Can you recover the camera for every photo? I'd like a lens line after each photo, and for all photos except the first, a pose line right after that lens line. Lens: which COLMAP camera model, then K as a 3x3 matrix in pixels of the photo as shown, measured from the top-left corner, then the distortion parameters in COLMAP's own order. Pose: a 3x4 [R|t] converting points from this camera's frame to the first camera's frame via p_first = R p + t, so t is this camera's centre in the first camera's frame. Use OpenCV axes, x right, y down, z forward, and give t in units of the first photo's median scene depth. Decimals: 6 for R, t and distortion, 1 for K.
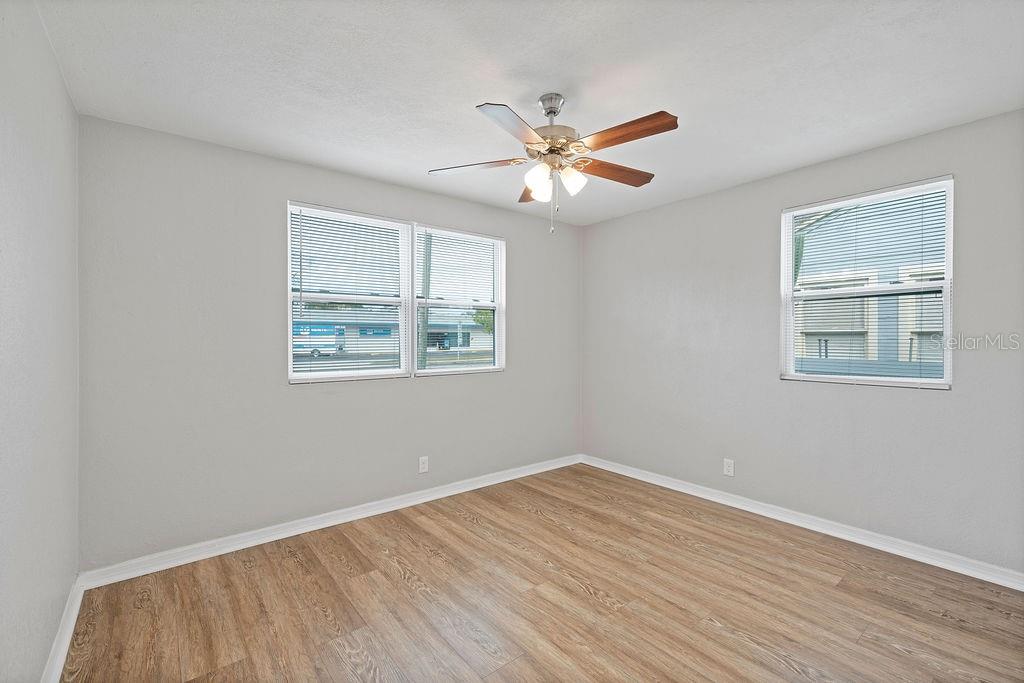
lens RADIAL K [[448.4, 0, 511.9], [0, 448.4, 337.6], [0, 0, 1]] dist [0.003054, 0.000108]
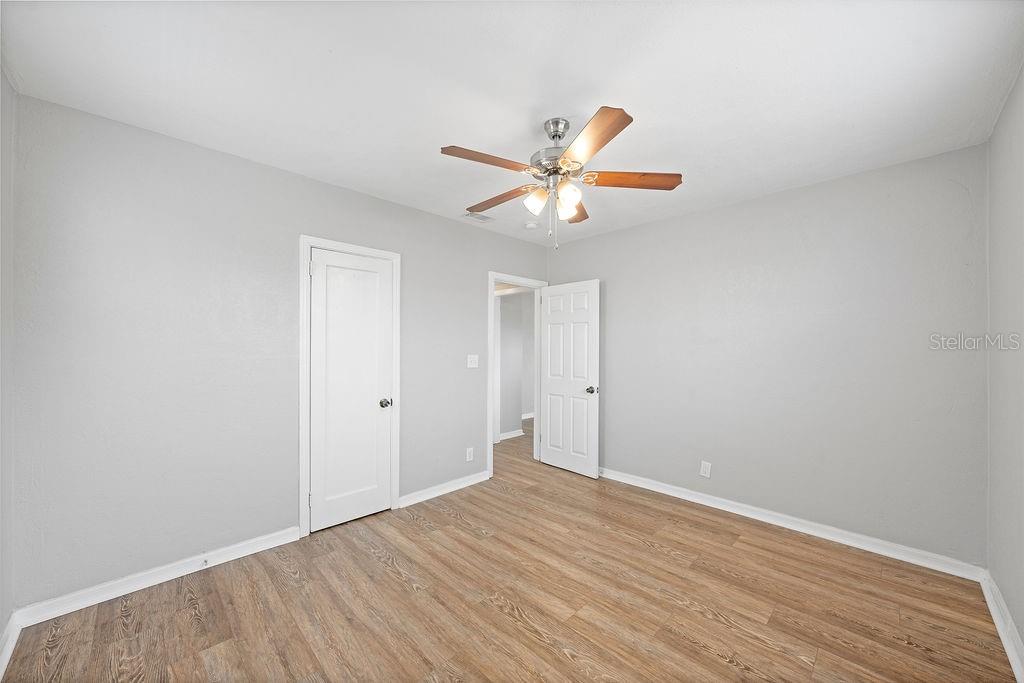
lens RADIAL K [[388.0, 0, 512.7], [0, 388.0, 342.5], [0, 0, 1]] dist [-0.000017, 0.000135]
pose [[-0.994151, -0.004301, -0.107910, 0.283479], [-0.002929, 0.999913, -0.012871, -0.002063], [0.107956, -0.012480, -0.994077, 1.872703]]
